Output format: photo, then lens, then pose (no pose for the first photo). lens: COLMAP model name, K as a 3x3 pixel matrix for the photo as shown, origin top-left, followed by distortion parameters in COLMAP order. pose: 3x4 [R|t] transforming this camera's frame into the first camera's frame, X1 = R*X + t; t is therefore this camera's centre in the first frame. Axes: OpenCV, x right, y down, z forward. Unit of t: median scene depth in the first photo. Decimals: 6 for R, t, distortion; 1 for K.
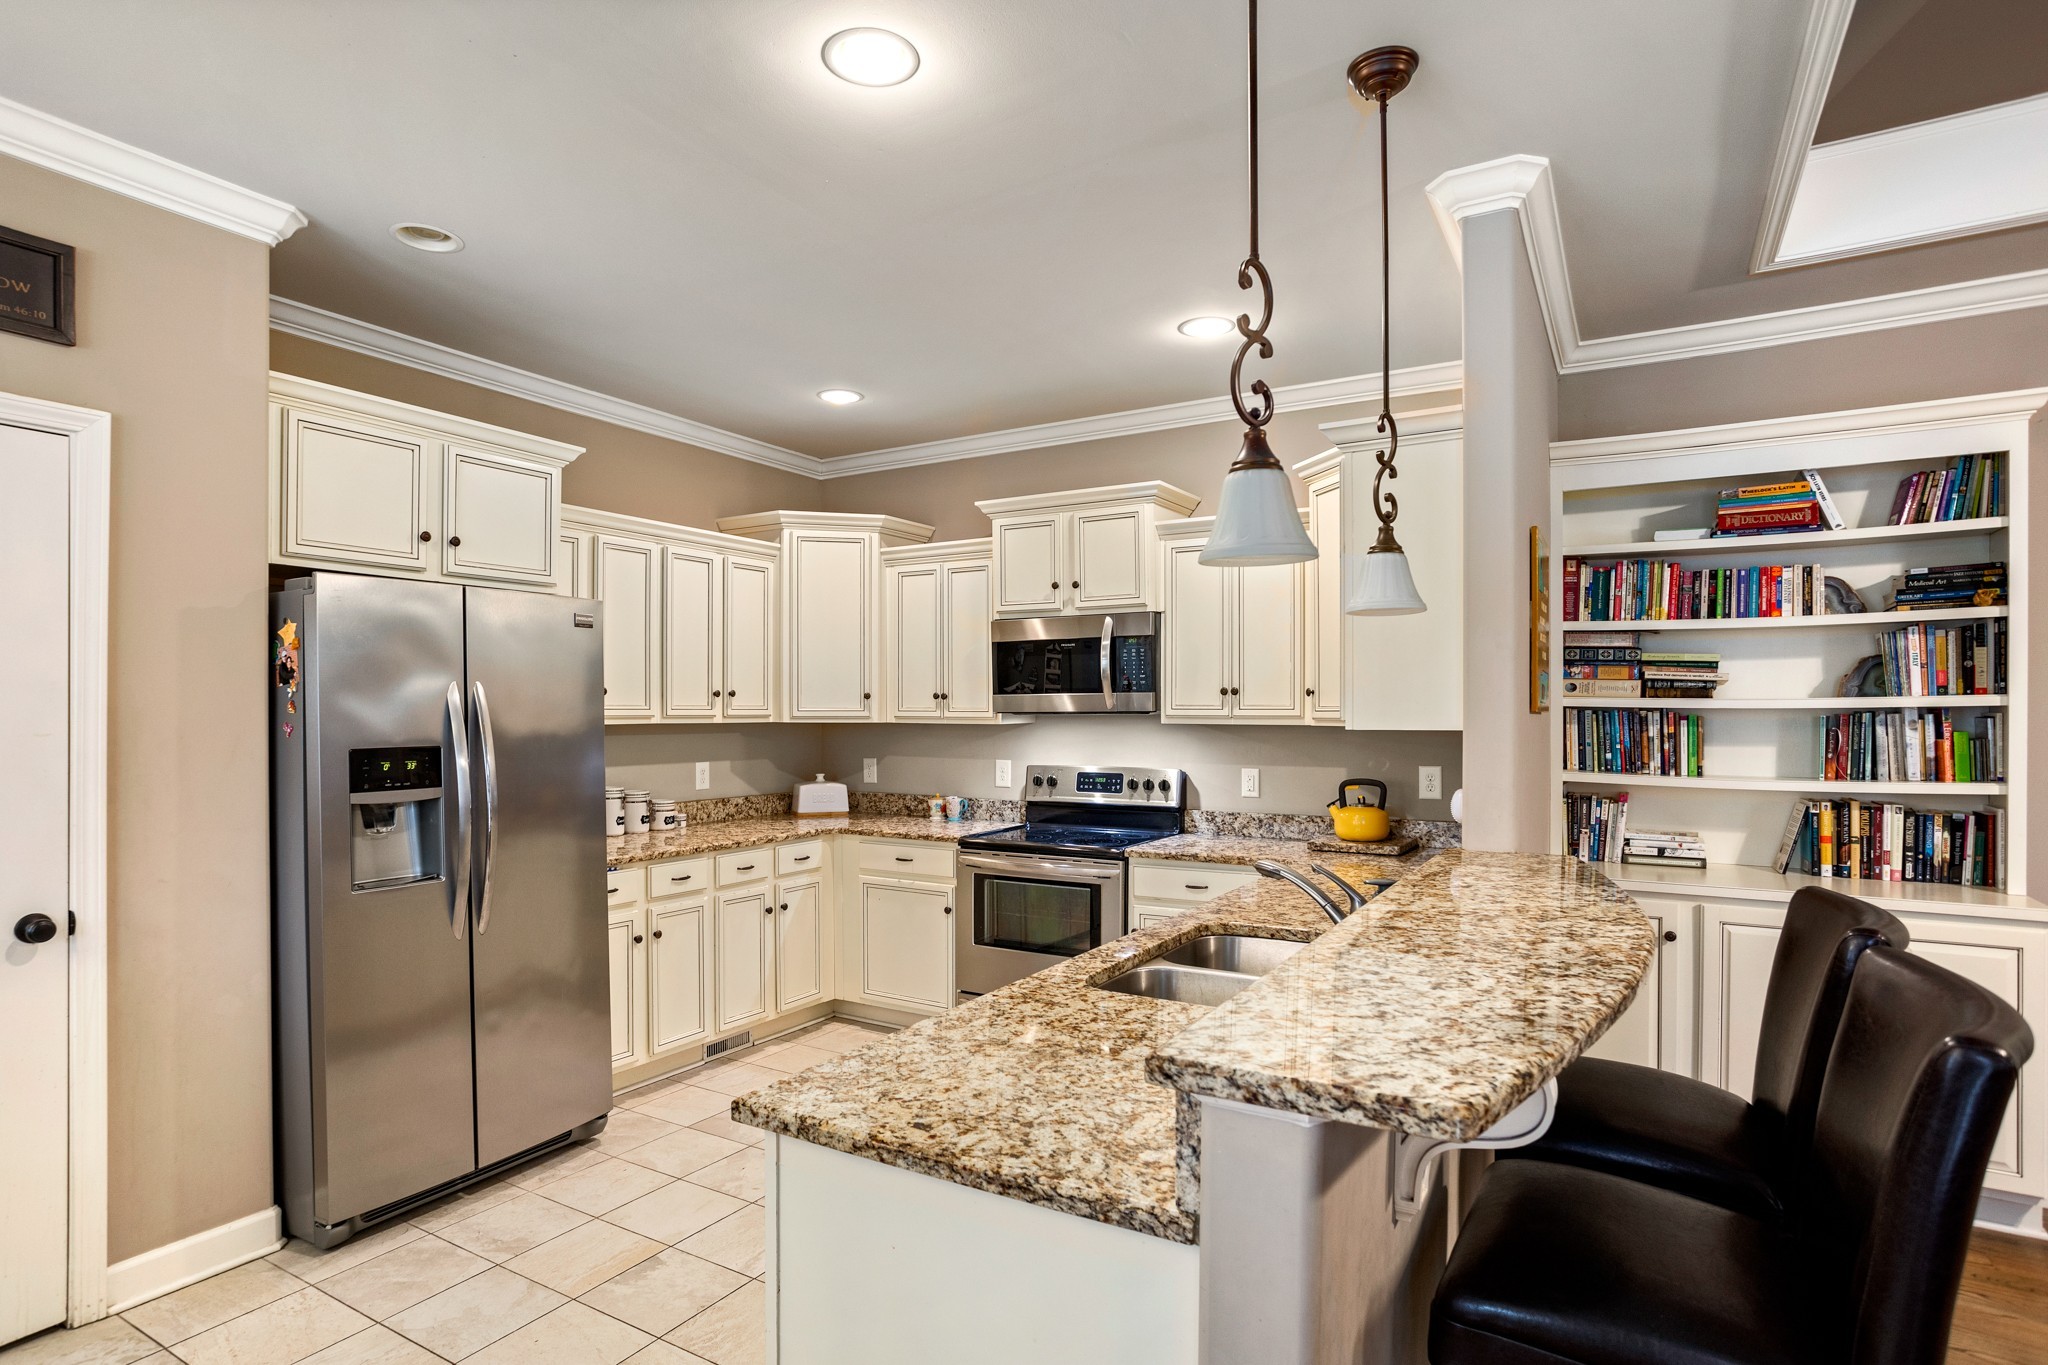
lens RADIAL K [[1088.8, 0, 1005.2], [0, 1088.8, 716.2], [0, 0, 1]] dist [-0.032682, 0.017742]
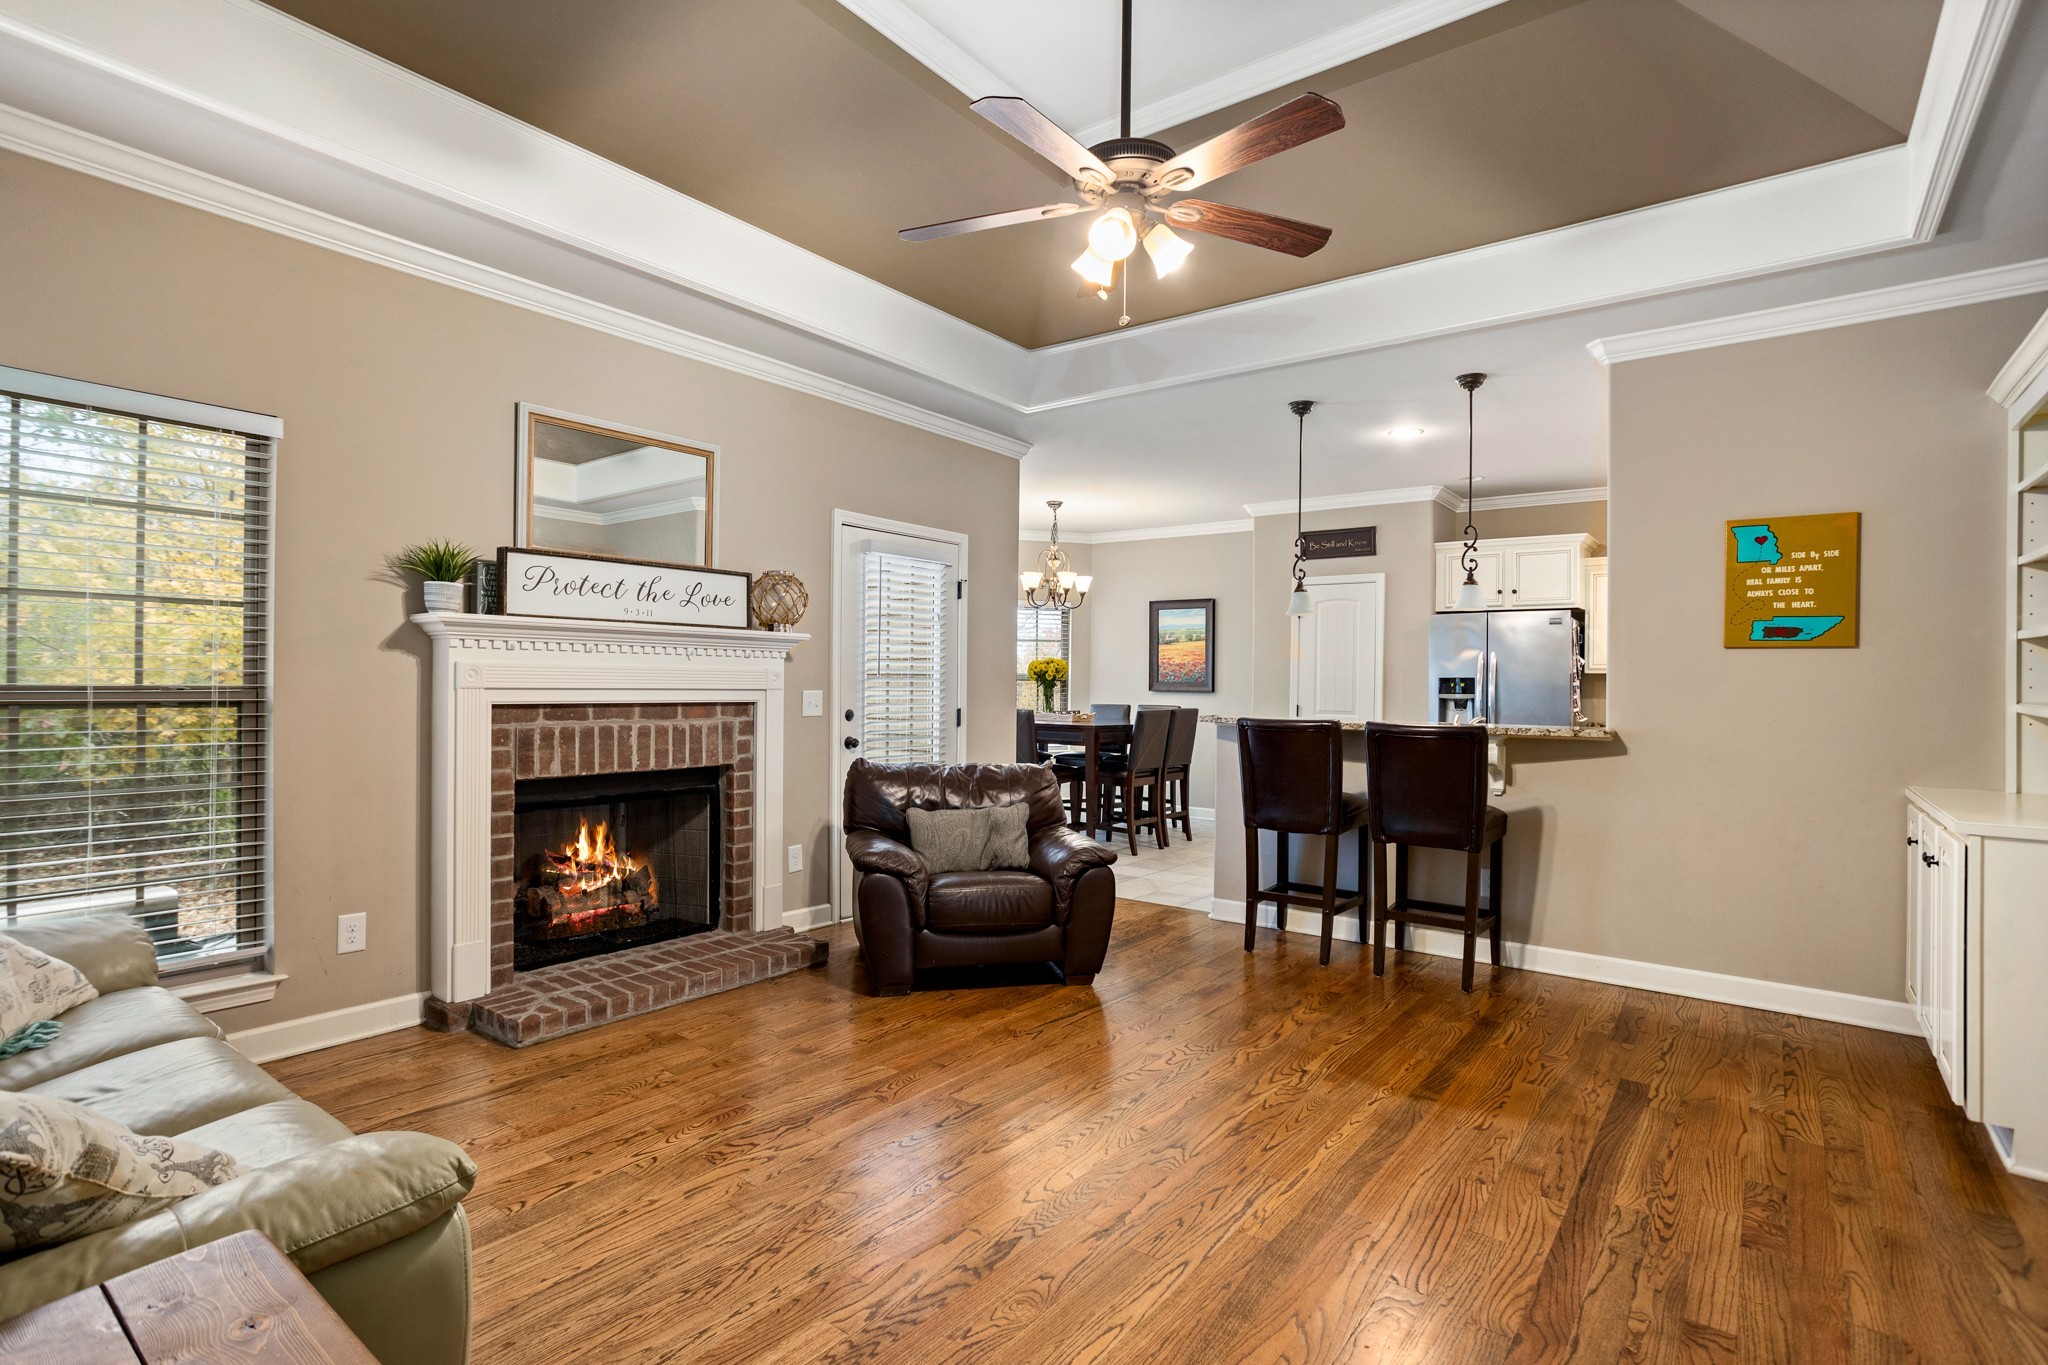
lens RADIAL K [[988.6, 0, 1005.1], [0, 988.6, 685.1], [0, 0, 1]] dist [-0.039966, 0.011828]
pose [[-0.130305, -0.000359, -0.991474, 1.657345], [-0.017216, 0.999850, 0.001901, 0.052274], [0.991324, 0.017317, -0.130292, 0.179410]]
